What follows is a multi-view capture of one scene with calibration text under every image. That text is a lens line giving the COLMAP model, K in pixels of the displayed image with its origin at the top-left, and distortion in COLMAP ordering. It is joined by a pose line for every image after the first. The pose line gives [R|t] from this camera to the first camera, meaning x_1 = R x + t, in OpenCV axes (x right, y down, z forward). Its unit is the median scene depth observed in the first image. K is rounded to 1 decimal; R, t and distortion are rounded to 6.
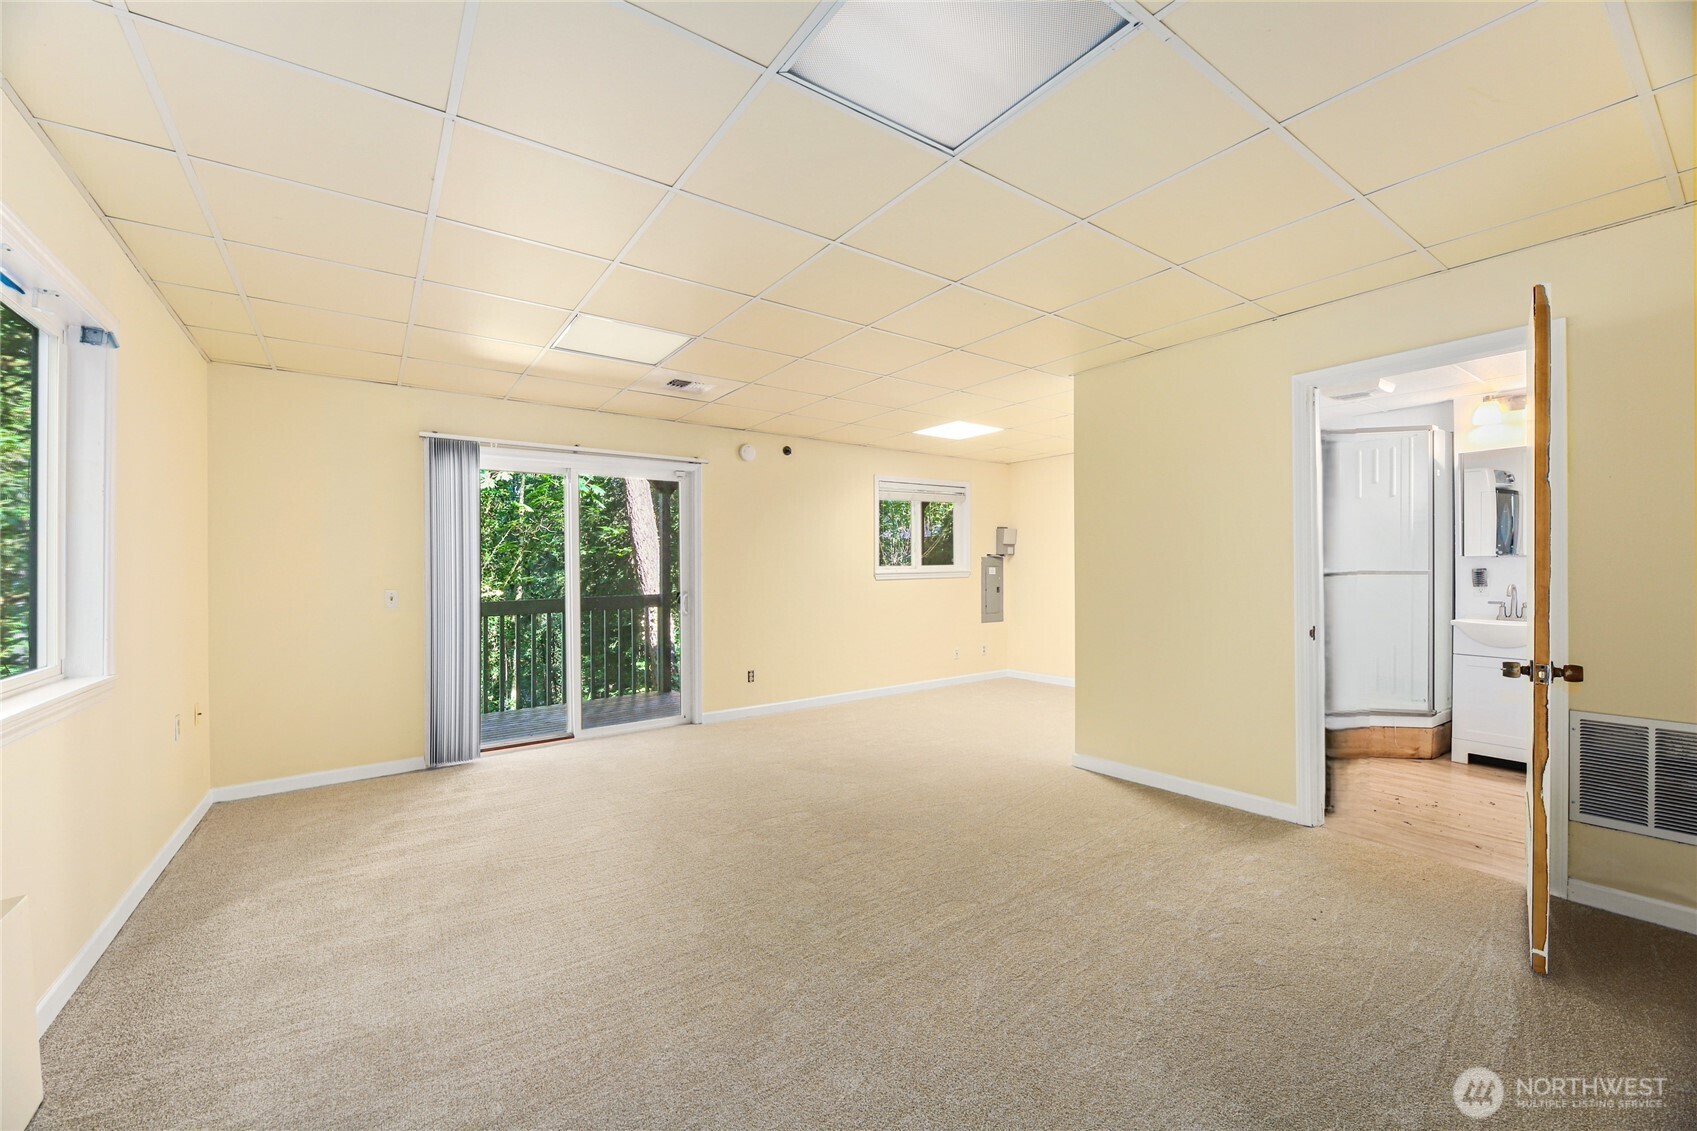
lens RADIAL K [[677.6, 0, 836.5], [0, 677.6, 567.2], [0, 0, 1]] dist [-0.007740, -0.000865]
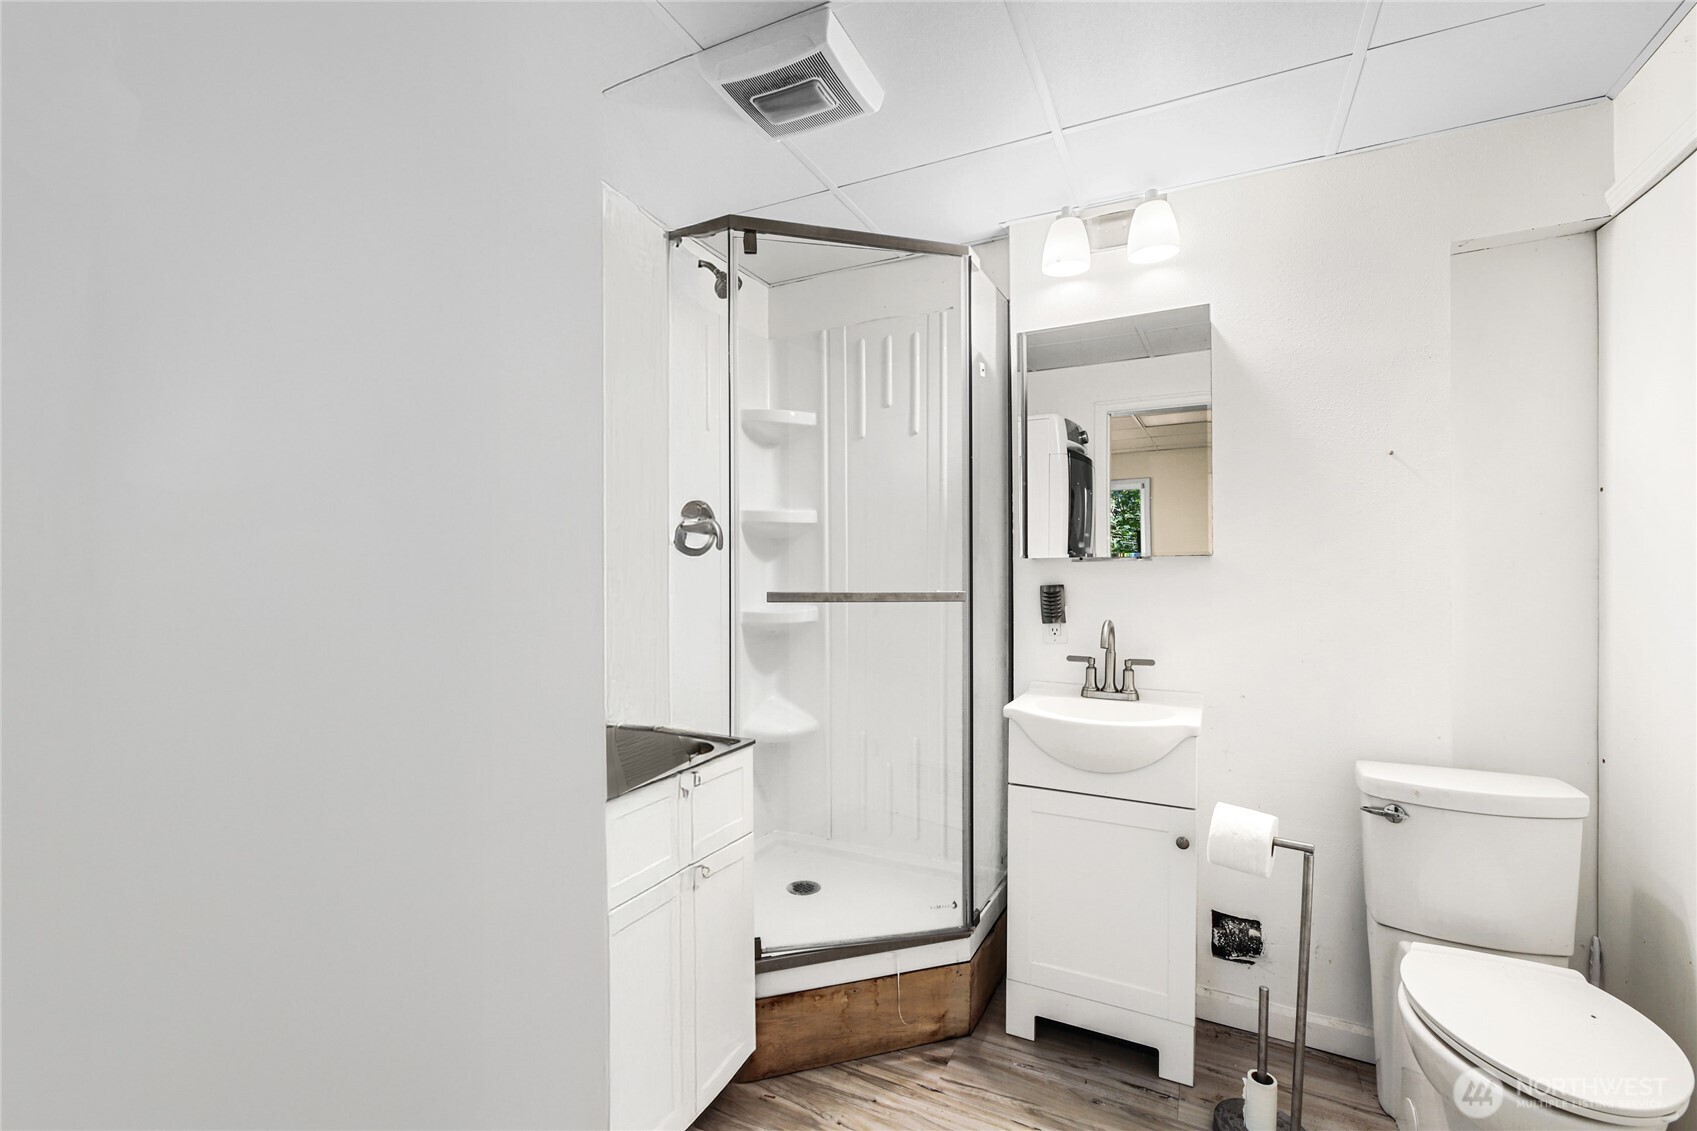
lens RADIAL K [[742.1, 0, 850.3], [0, 742.1, 567.9], [0, 0, 1]] dist [-0.001495, -0.000038]
pose [[0.871451, 0.000118, 0.490483, 0.584660], [0.002339, 0.999988, -0.004396, -0.007465], [-0.490477, 0.004979, 0.871440, 0.622543]]
